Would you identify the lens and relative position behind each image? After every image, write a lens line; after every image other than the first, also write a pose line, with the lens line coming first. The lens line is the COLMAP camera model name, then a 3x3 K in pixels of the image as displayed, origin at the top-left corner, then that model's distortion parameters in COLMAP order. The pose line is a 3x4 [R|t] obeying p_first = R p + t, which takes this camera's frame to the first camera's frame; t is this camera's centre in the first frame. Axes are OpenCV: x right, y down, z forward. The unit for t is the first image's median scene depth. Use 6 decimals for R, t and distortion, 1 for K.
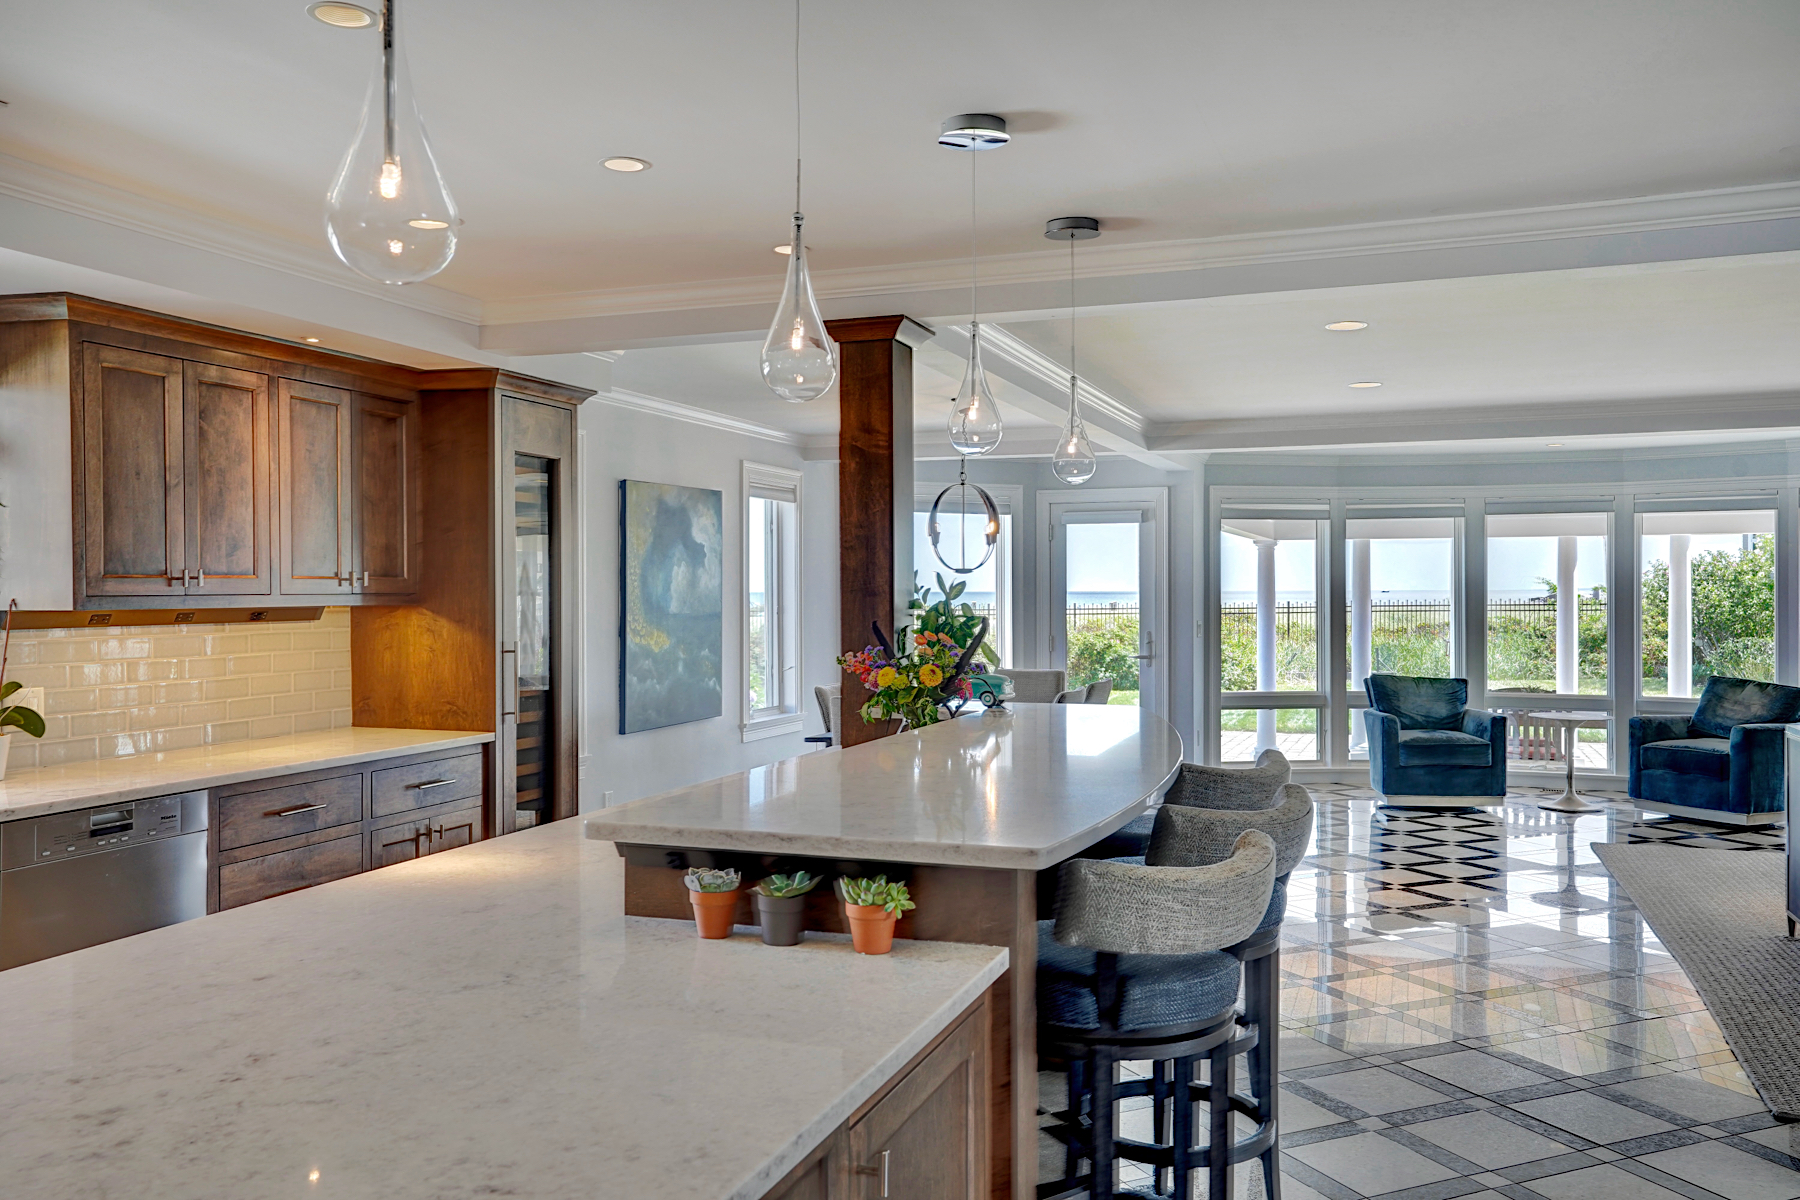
lens RADIAL K [[1503.7, 0, 886.1], [0, 1503.7, 590.8], [0, 0, 1]] dist [0.009240, 0.071360]
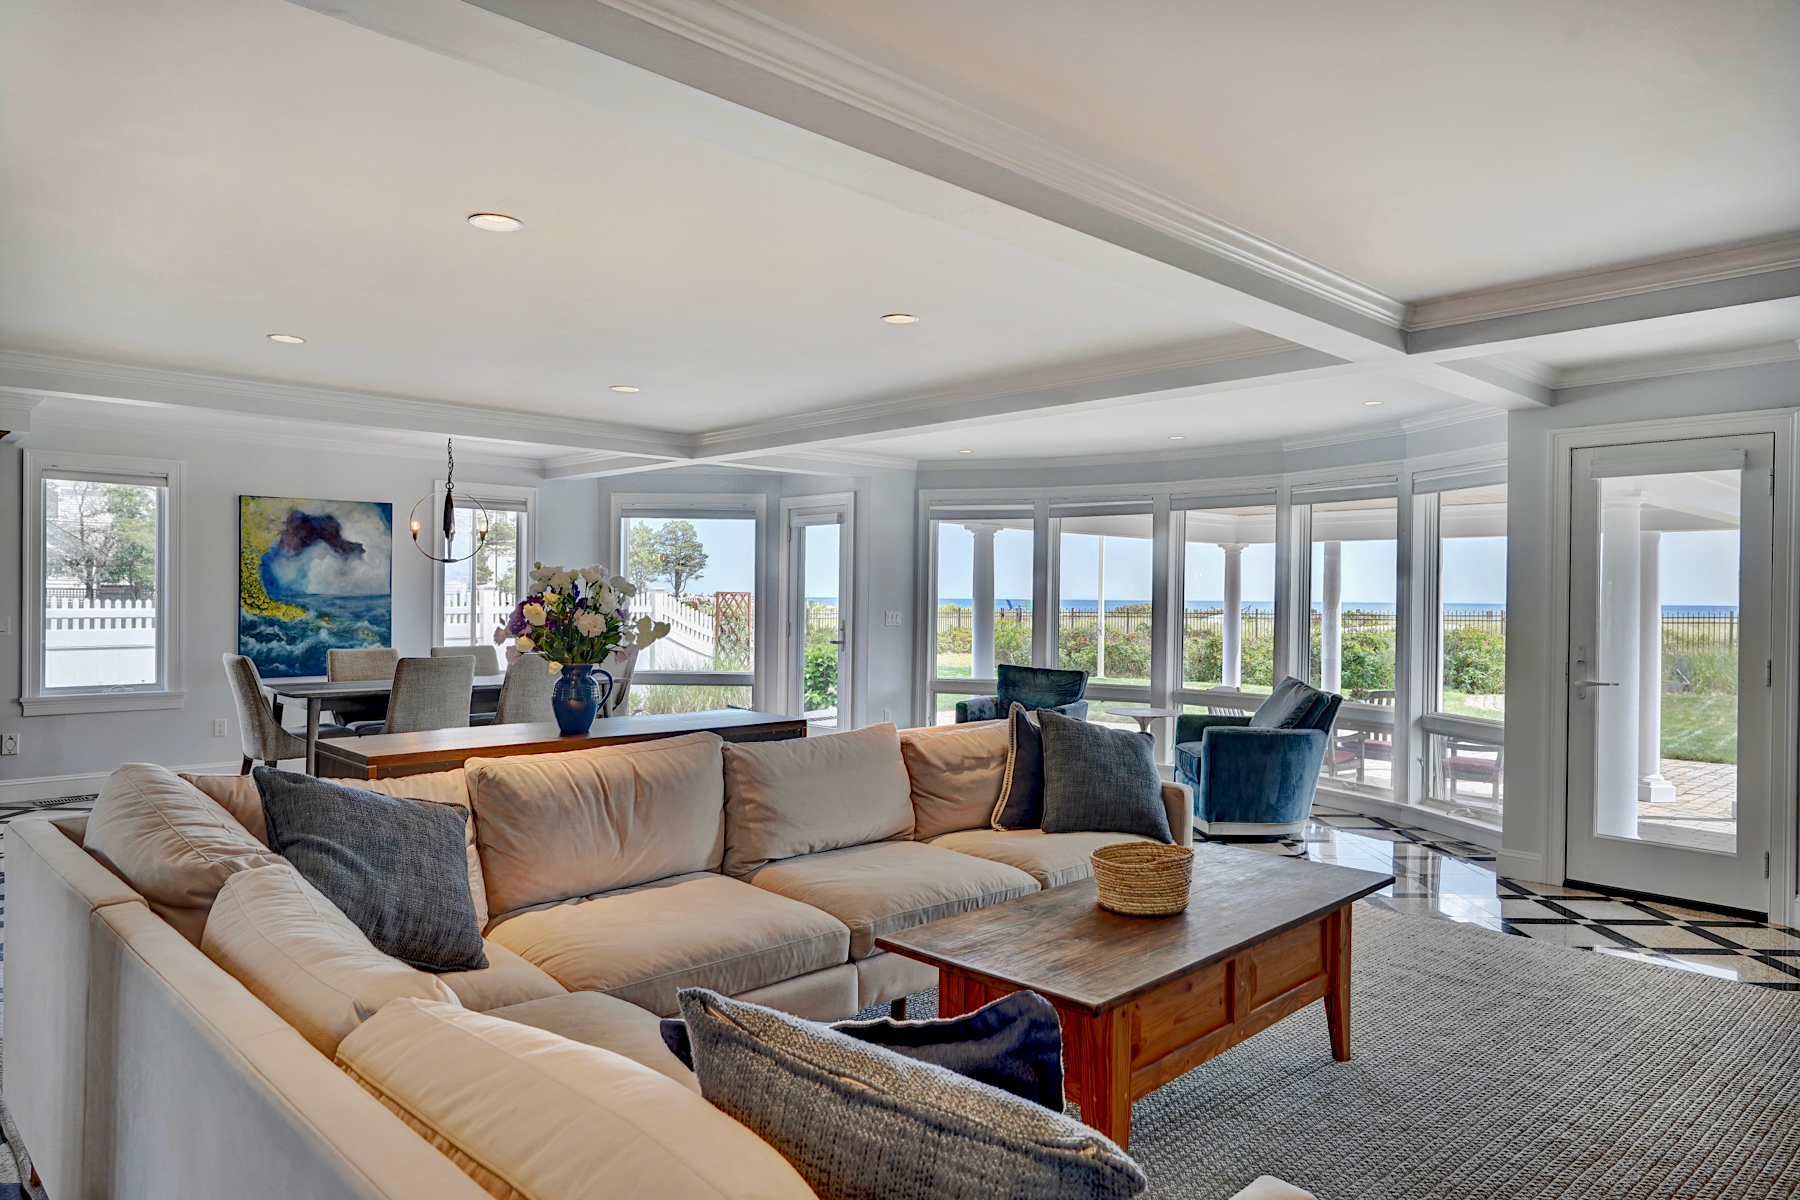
lens RADIAL K [[1150.9, 0, 900.1], [0, 1150.9, 607.8], [0, 0, 1]] dist [-0.024929, 0.004081]
pose [[0.894649, 0.014301, -0.446541, 1.066348], [-0.011054, 0.999890, 0.009877, 0.015564], [0.446633, -0.003900, 0.894709, 0.427574]]
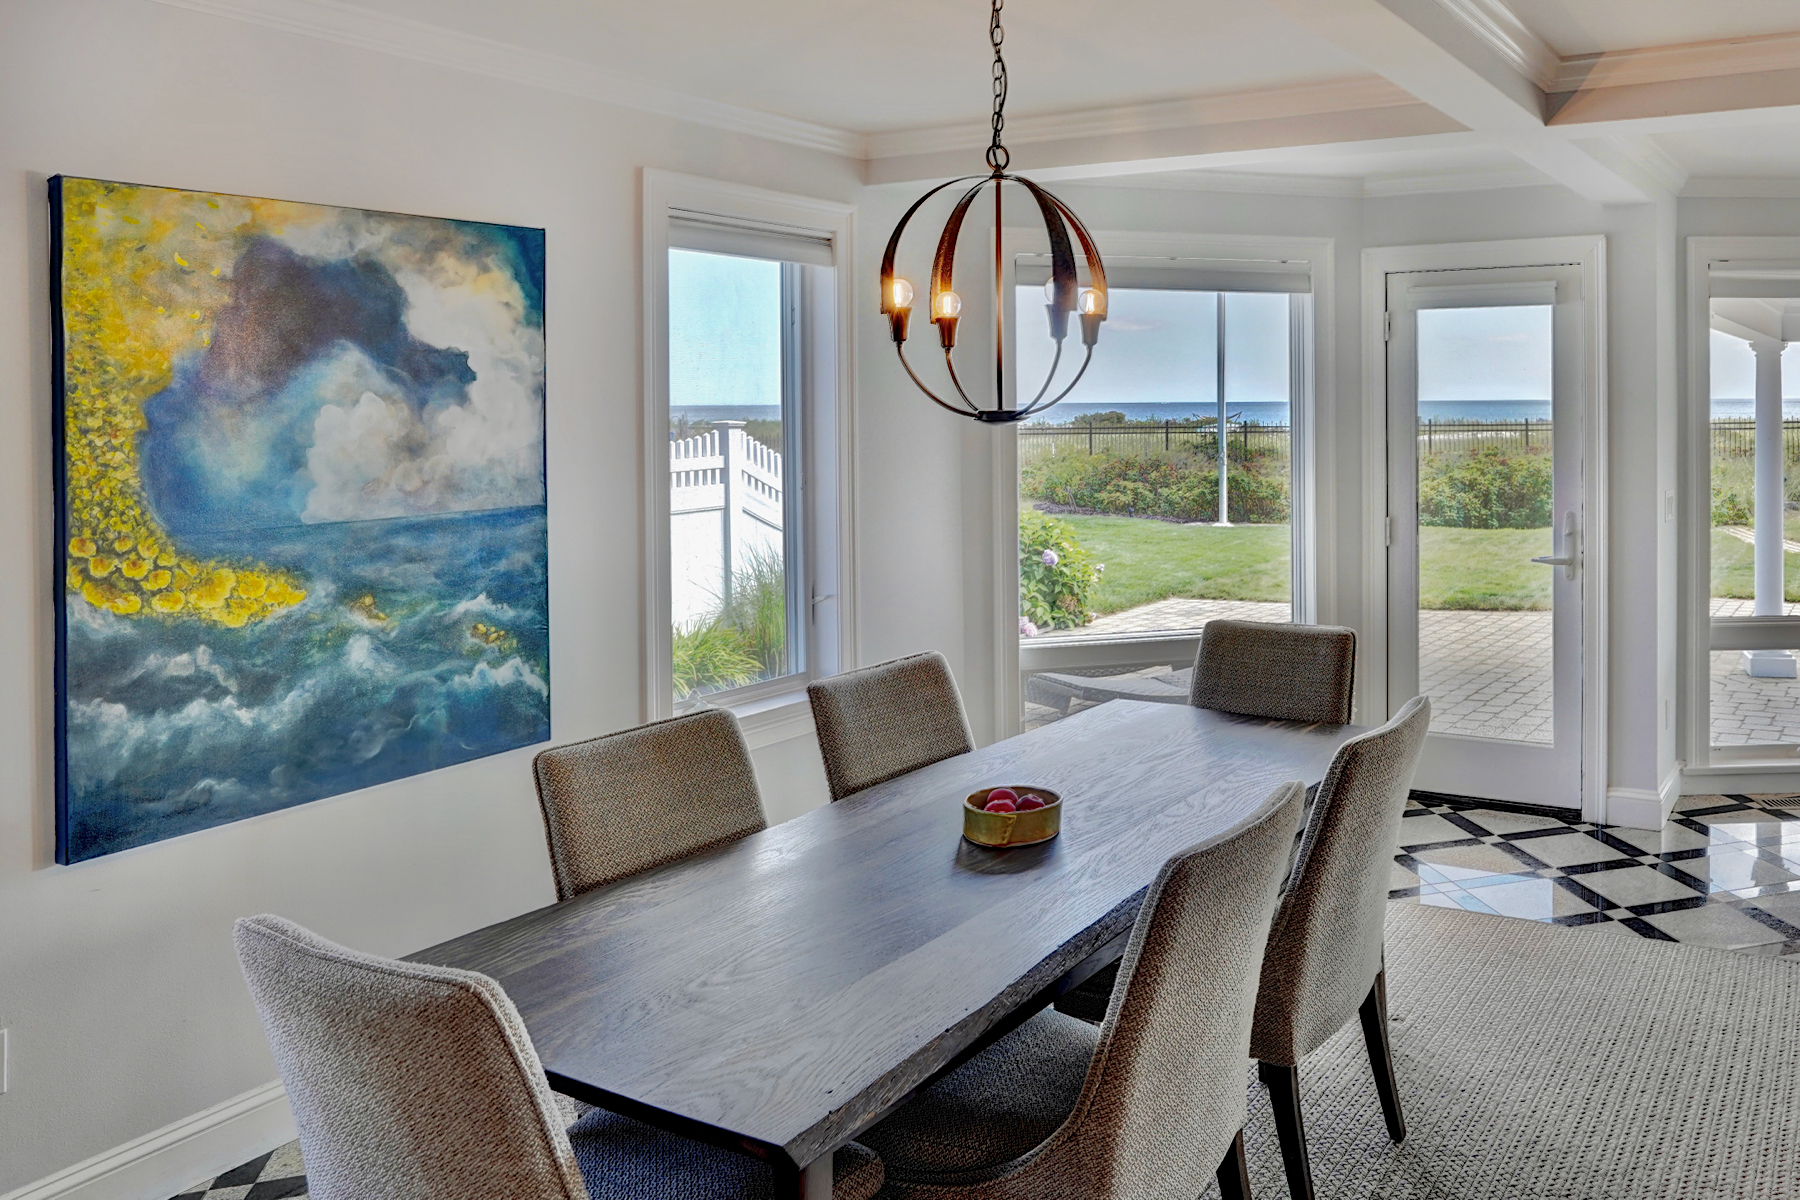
lens RADIAL K [[1384.9, 0, 1230.0], [0, 1384.9, 420.4], [0, 0, 1]] dist [-0.062271, 0.028145]
pose [[0.994229, -0.002587, -0.107250, 0.188008], [0.004149, 0.999889, 0.014336, -0.022462], [0.107201, -0.014698, 0.994129, 0.900039]]
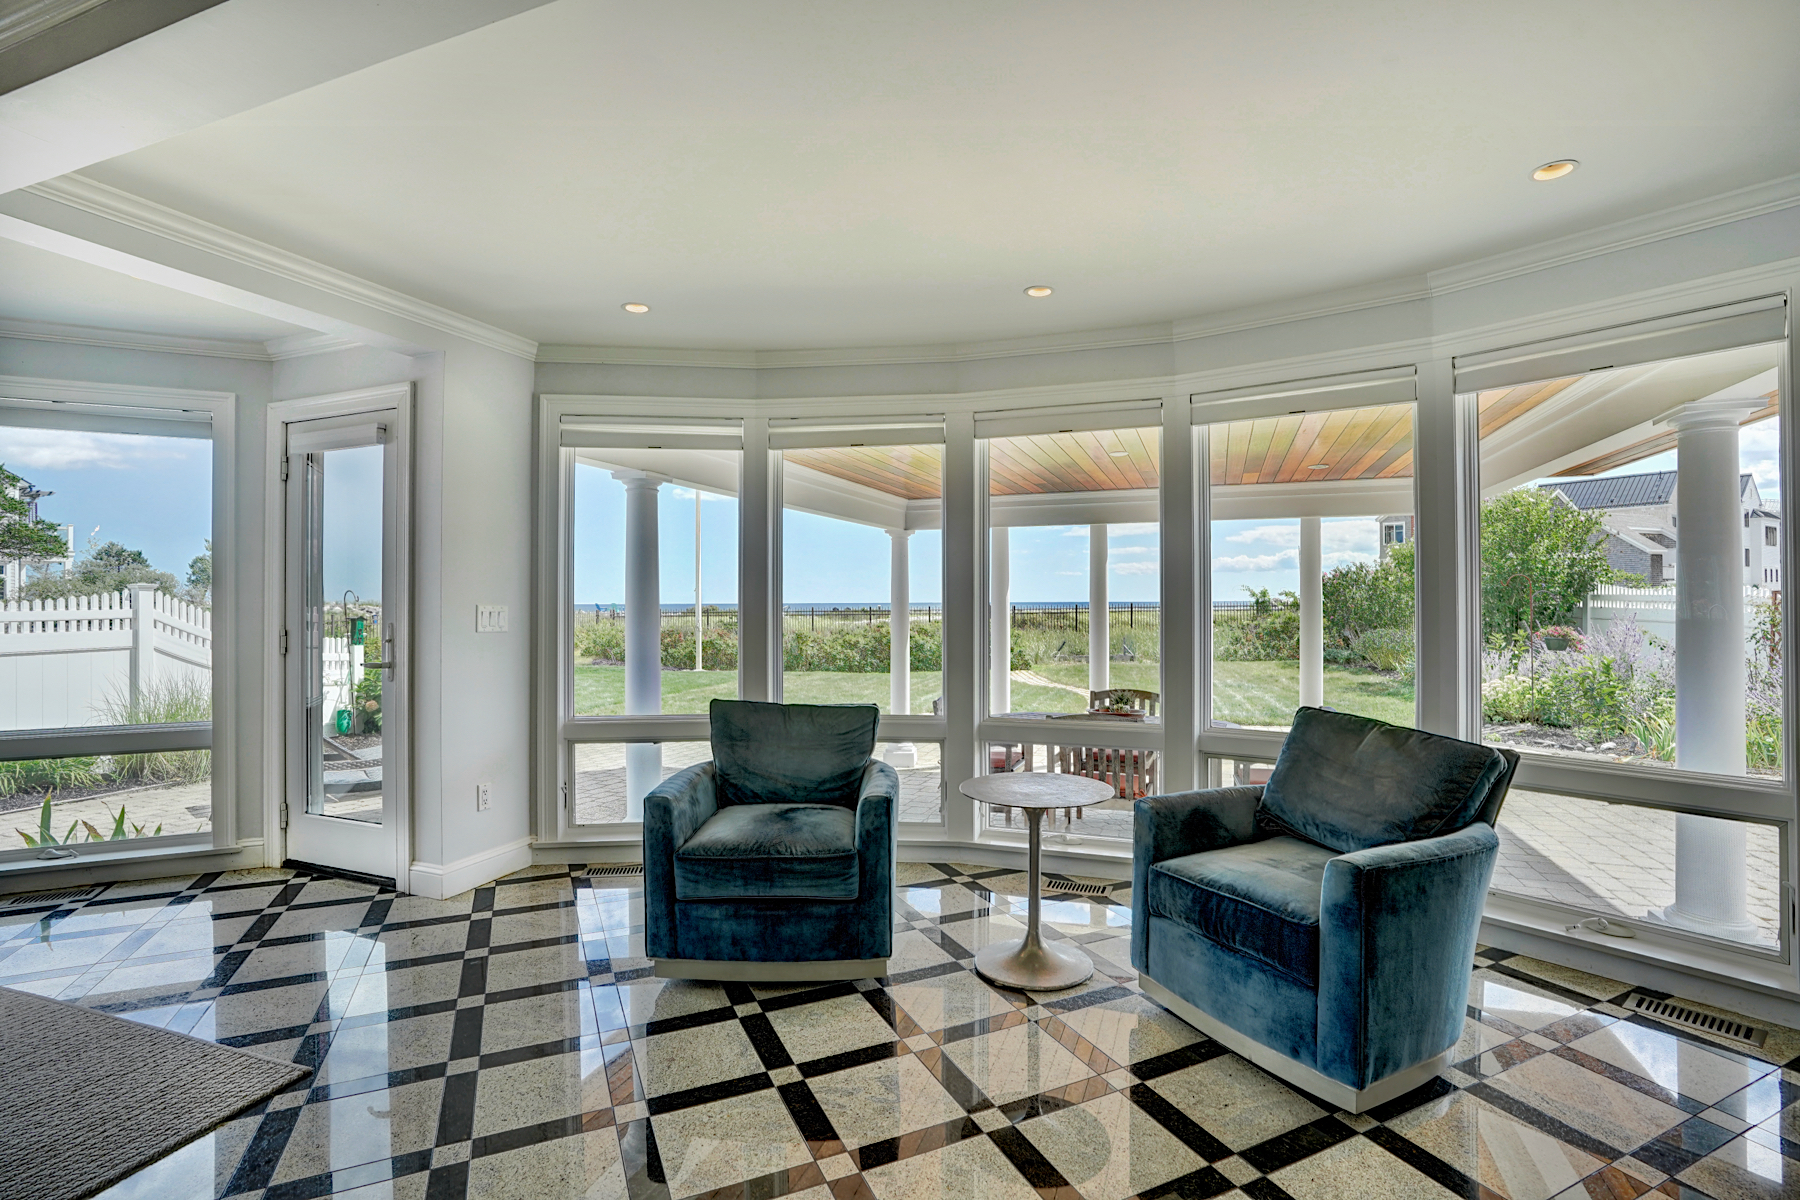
lens RADIAL K [[833.4, 0, 907.9], [0, 833.4, 599.7], [0, 0, 1]] dist [-0.063799, 0.021676]
pose [[0.999990, -0.001694, -0.004018, 0.680775], [0.001678, 0.999991, -0.003969, 0.034329], [0.004024, 0.003963, 0.999984, 1.194849]]
